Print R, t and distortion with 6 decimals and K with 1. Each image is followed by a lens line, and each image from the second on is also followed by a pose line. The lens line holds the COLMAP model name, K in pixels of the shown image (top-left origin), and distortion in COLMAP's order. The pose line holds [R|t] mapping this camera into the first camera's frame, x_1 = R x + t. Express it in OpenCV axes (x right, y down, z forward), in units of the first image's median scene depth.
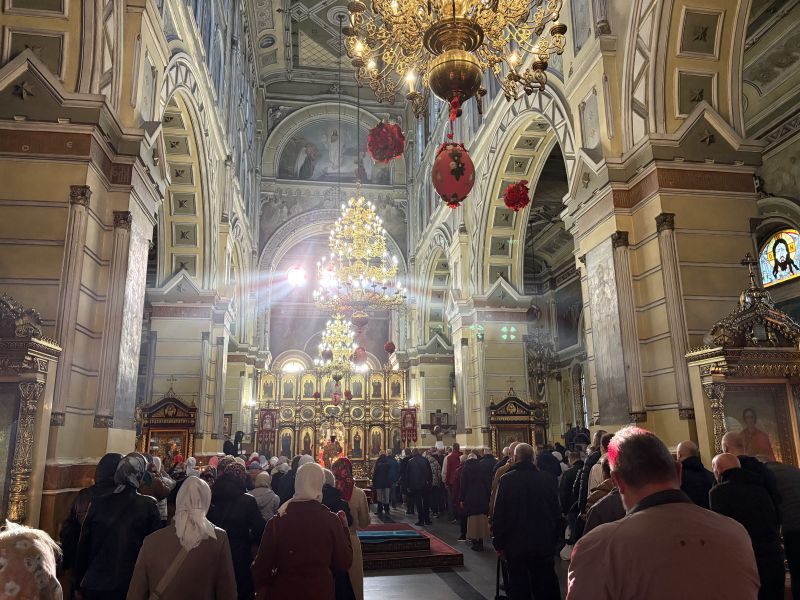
lens RADIAL K [[603.7, 0, 406.3], [0, 603.7, 300.6], [0, 0, 1]] dist [0.057357, -0.063901]
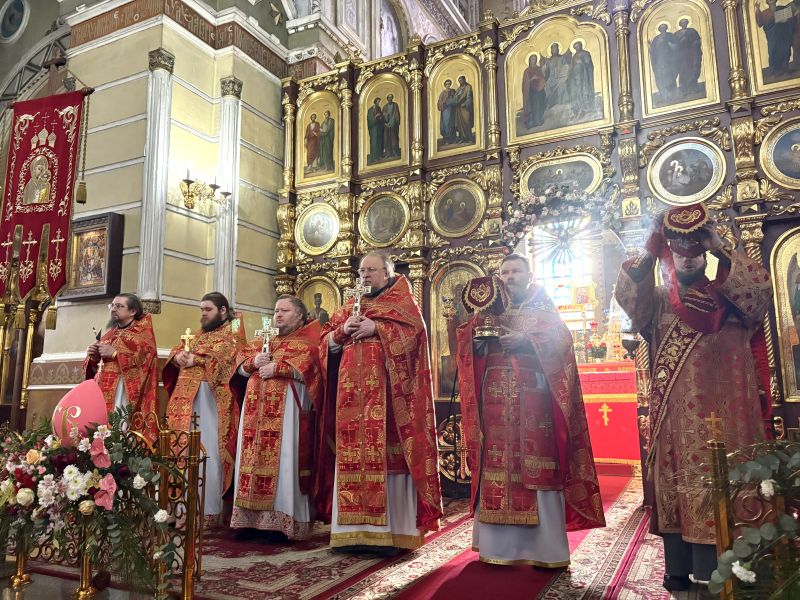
lens RADIAL K [[603.7, 0, 407.0], [0, 603.7, 294.8], [0, 0, 1]] dist [0.057357, -0.063901]
pose [[0.818700, -0.084313, -0.567998, -0.009992], [0.139180, 0.988803, 0.053835, 0.044245], [0.557099, -0.123129, 0.821267, 0.170371]]
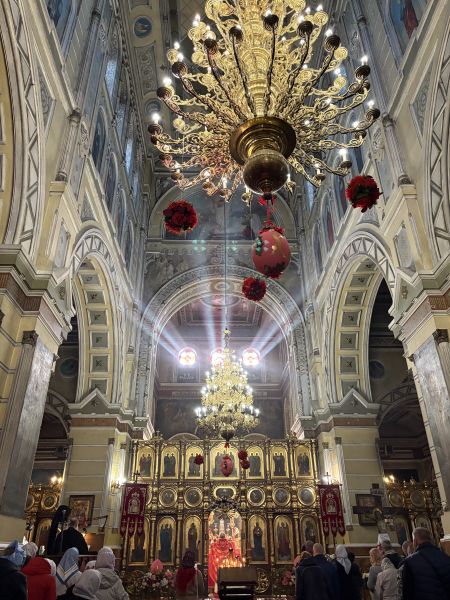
lens RADIAL K [[452.8, 0, 226.9], [0, 452.8, 303.3], [0, 0, 1]] dist [0.057357, -0.063901]
pose [[0.991513, -0.057610, -0.116547, -0.007790], [0.026126, 0.966465, -0.255464, 0.020693], [0.127356, 0.250251, 0.959768, 0.080647]]
